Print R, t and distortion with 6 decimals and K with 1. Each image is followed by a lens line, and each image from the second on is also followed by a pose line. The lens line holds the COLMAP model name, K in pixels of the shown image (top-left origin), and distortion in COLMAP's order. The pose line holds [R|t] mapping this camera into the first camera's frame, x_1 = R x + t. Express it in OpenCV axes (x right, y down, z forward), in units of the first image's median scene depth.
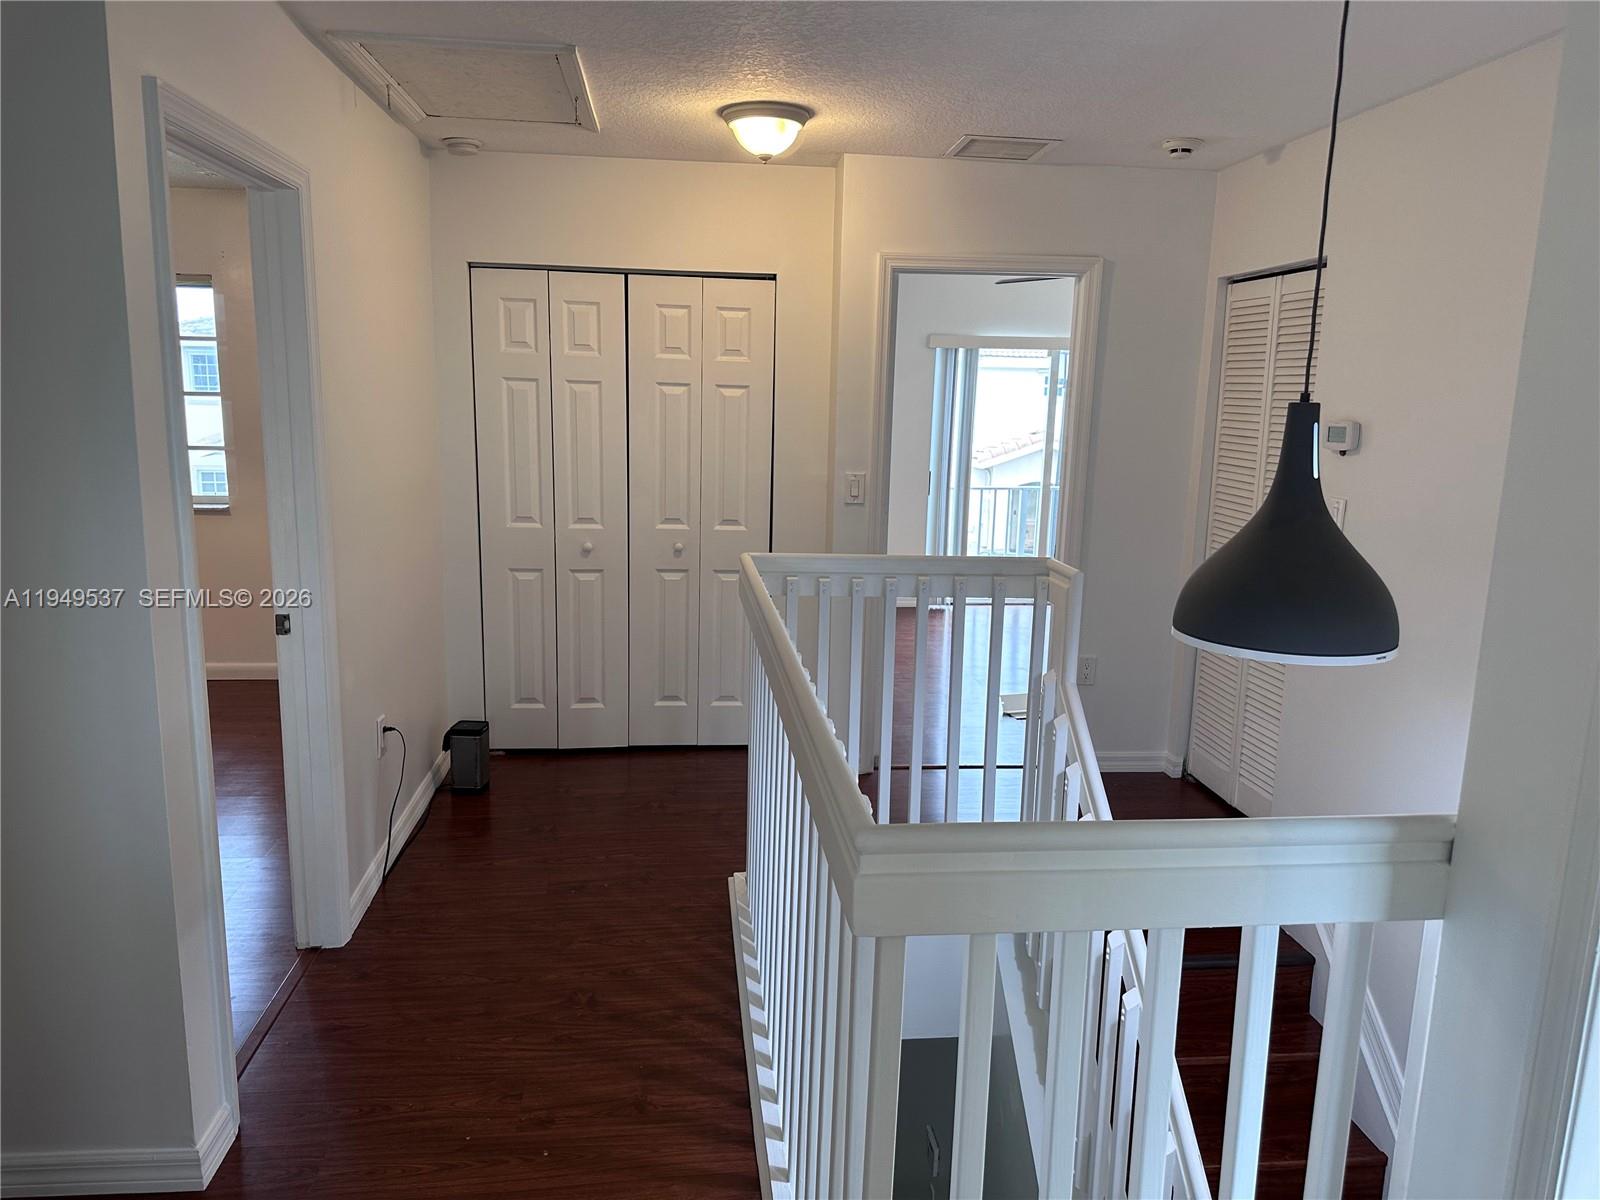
lens RADIAL K [[1135.7, 0, 798.6], [0, 1135.7, 605.2], [0, 0, 1]] dist [0.042886, -0.011822]
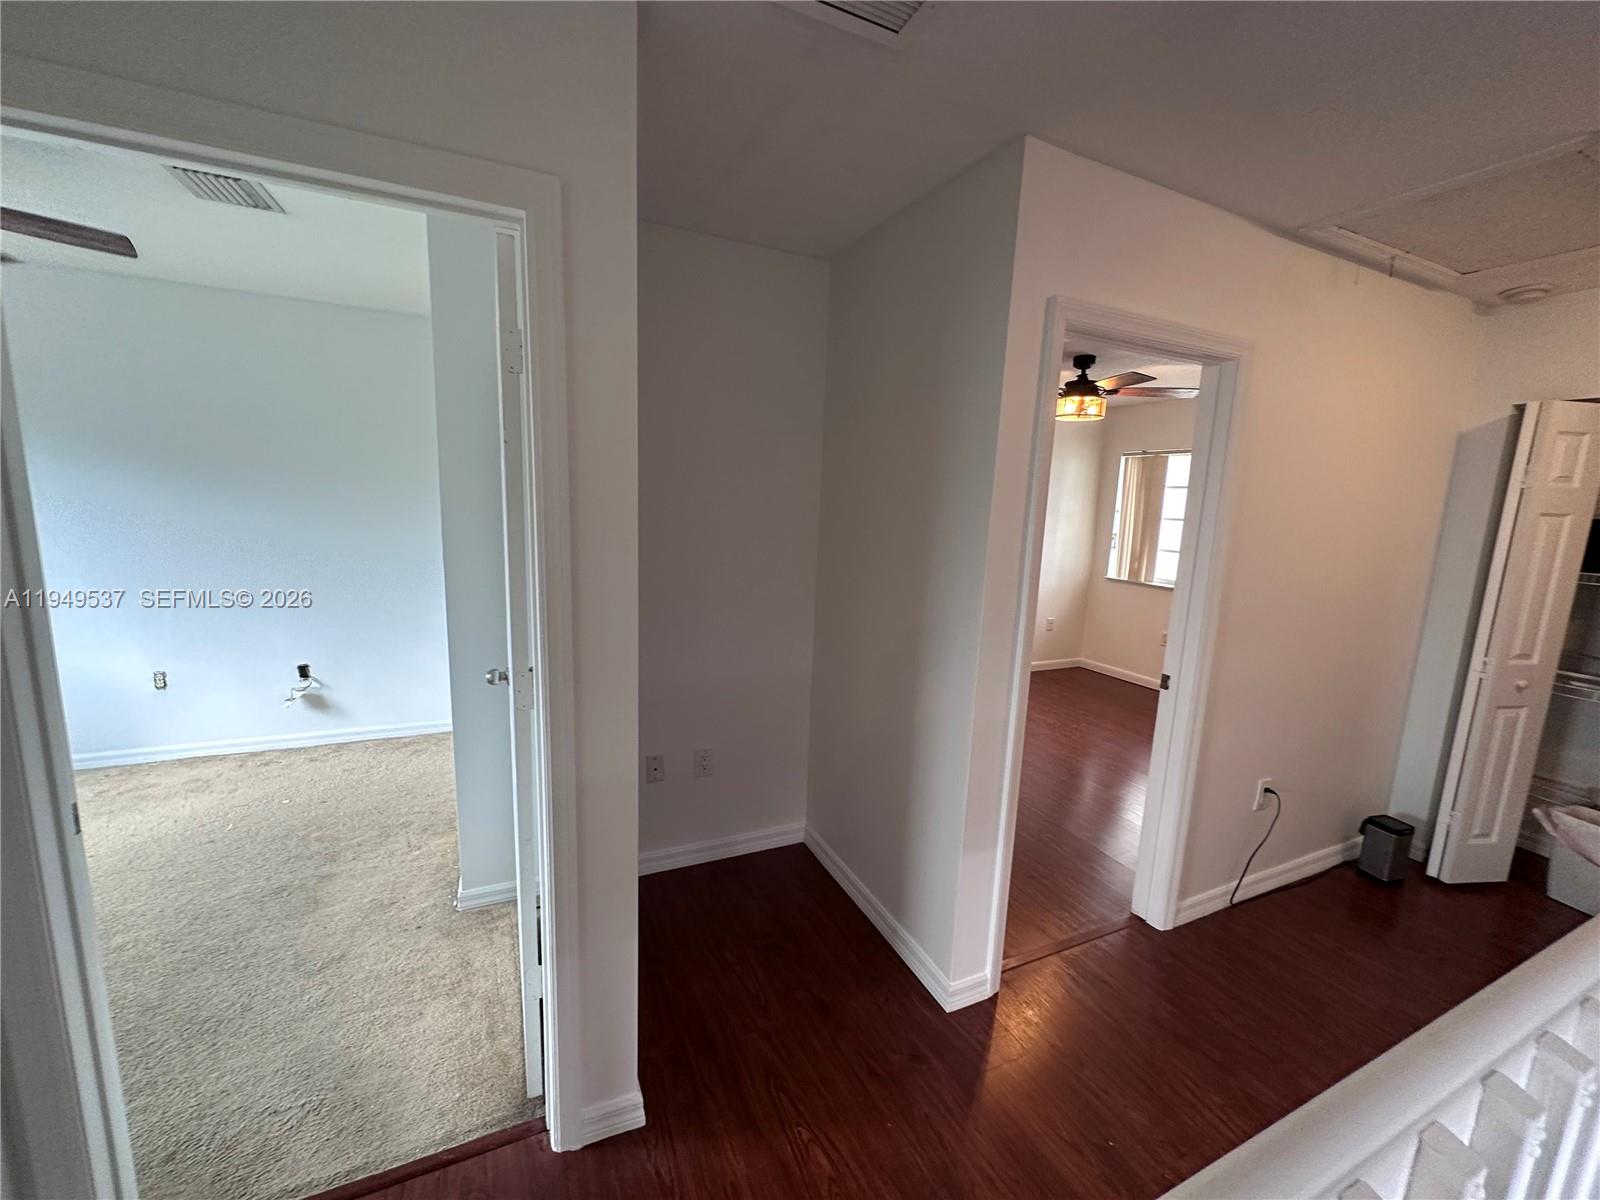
lens RADIAL K [[644.9, 0, 792.8], [0, 644.9, 600.0], [0, 0, 1]] dist [-0.000435, -0.001012]
pose [[0.319875, 0.142372, -0.936702, 0.082377], [-0.208813, 0.974929, 0.076874, -0.032351], [0.924163, 0.171006, 0.341585, 0.224863]]
